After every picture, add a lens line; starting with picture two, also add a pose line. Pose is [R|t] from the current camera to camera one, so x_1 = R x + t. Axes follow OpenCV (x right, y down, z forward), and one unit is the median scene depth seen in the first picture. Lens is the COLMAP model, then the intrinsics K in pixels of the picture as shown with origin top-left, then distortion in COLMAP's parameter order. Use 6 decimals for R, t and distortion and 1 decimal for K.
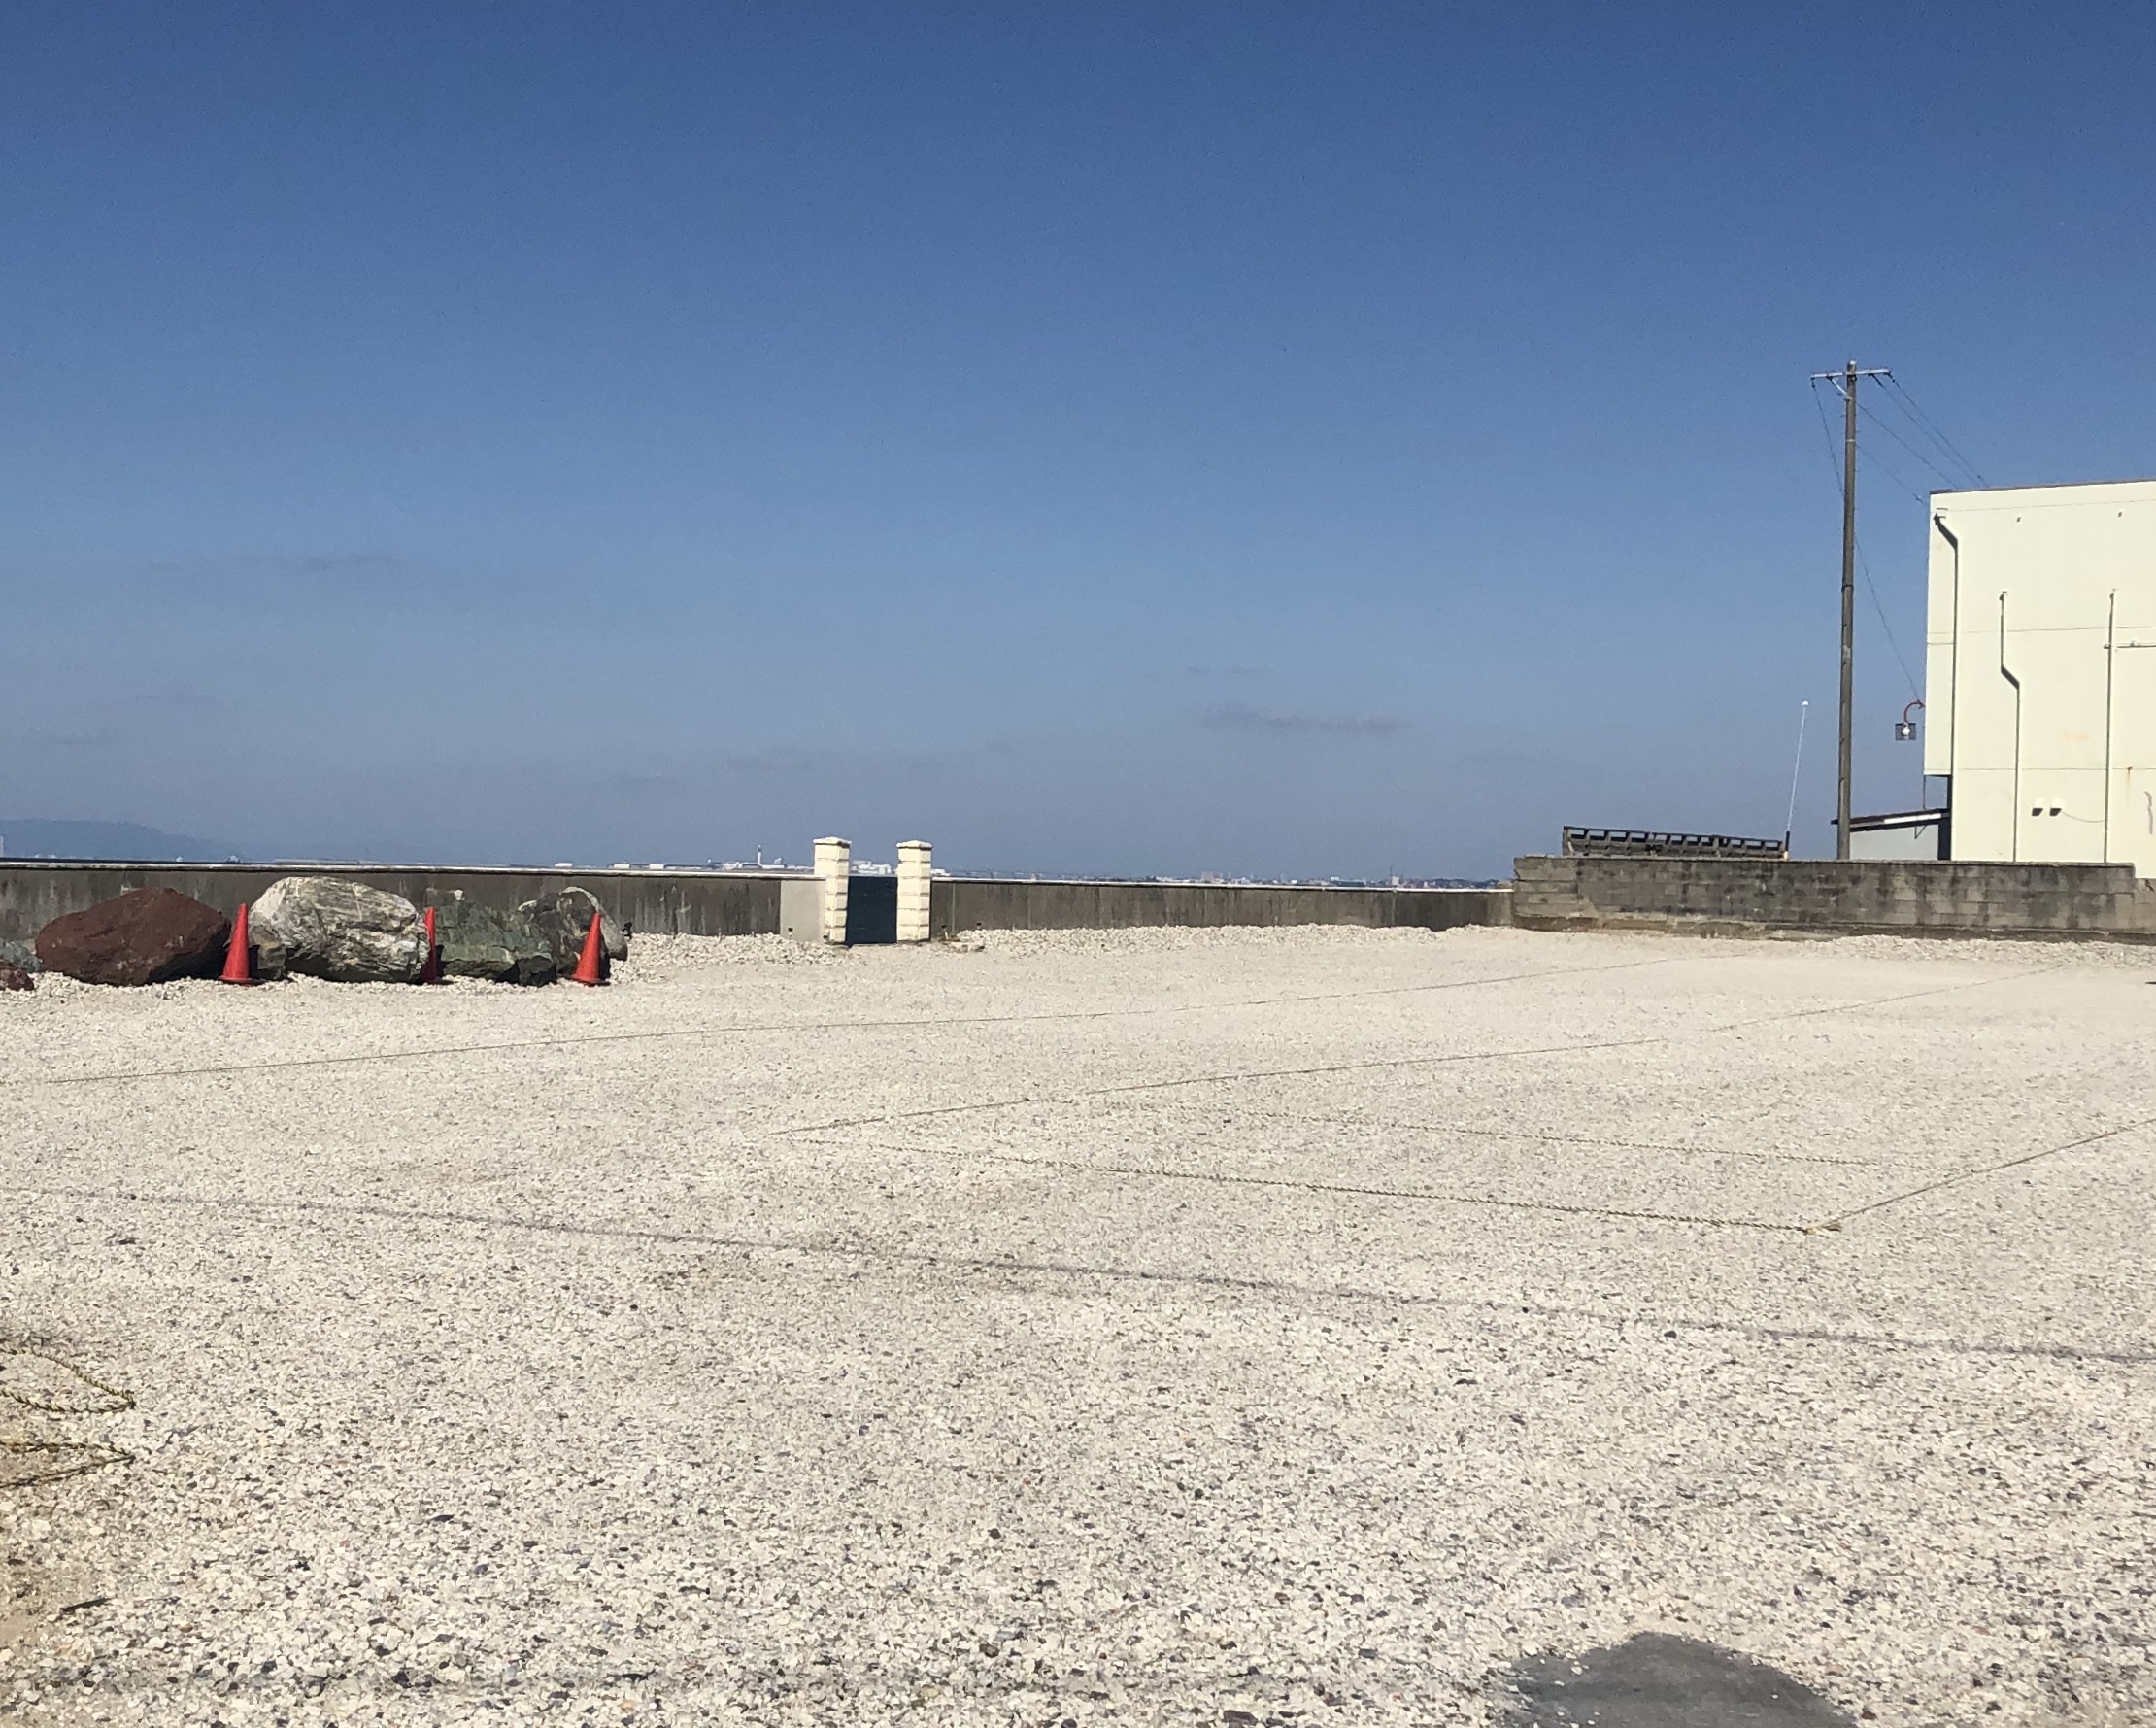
lens RADIAL K [[2700.0, 0, 1078.0], [0, 2700.0, 864.0], [0, 0, 1]] dist [-0.001729, -0.003153]
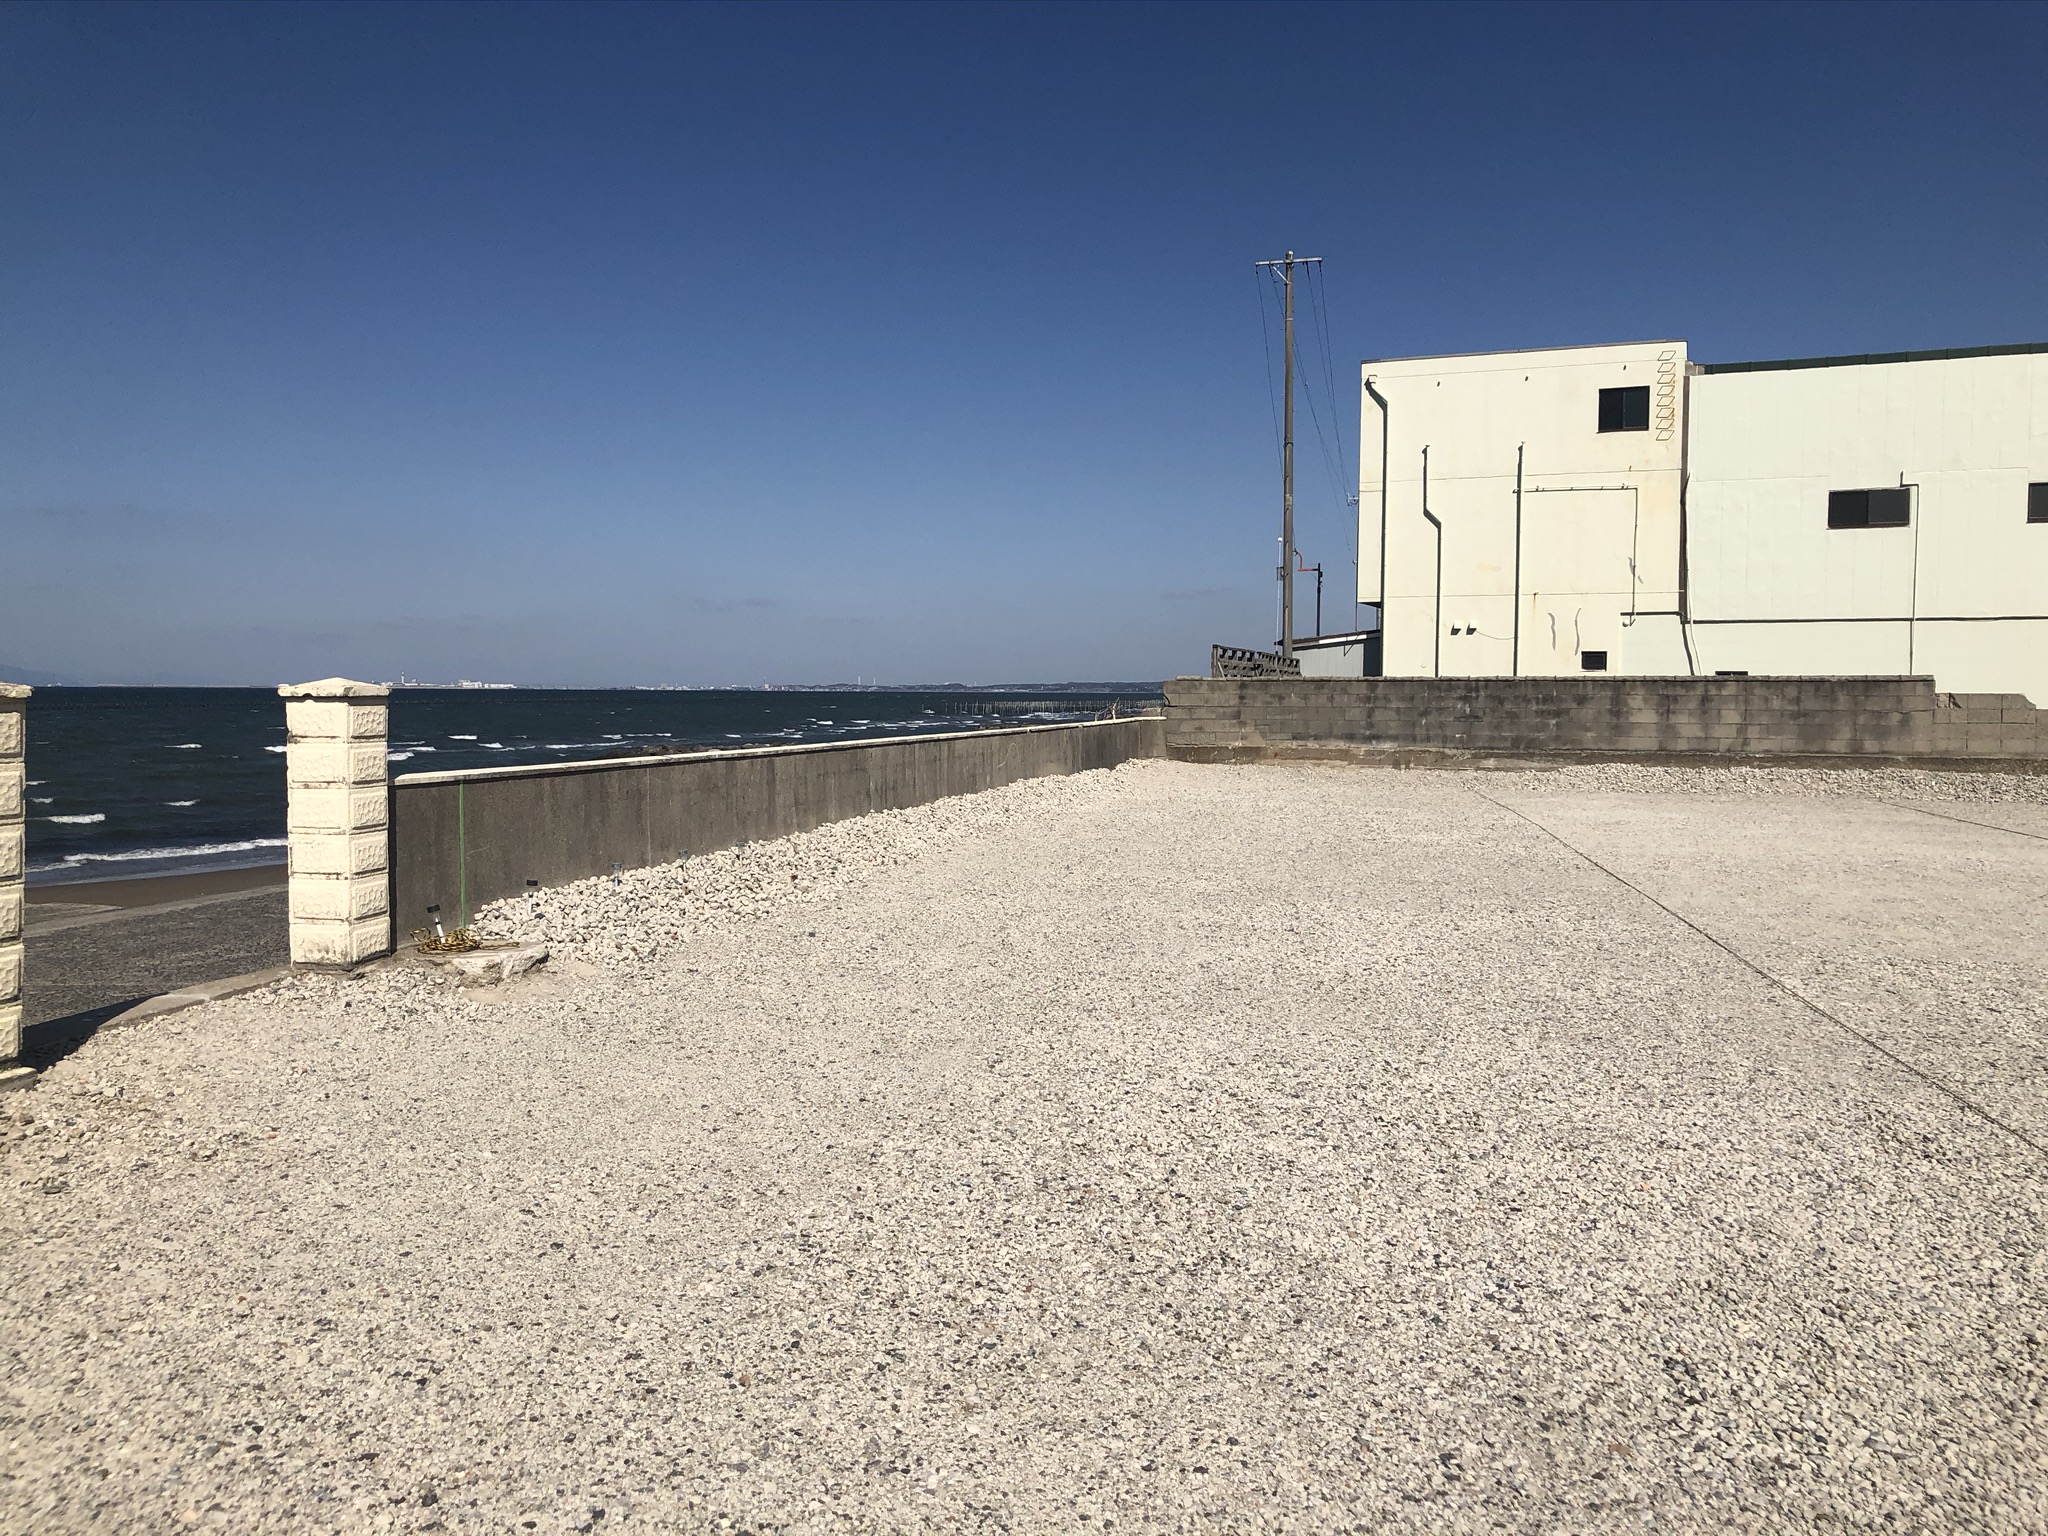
lens RADIAL K [[1640.0, 0, 1024.0], [0, 1640.0, 768.0], [0, 0, 1]] dist [0.003244, -0.000632]
pose [[0.968003, -0.030759, 0.249046, -0.018525], [0.017294, 0.998277, 0.056074, -0.004929], [-0.250341, -0.049972, 0.966867, 0.527951]]
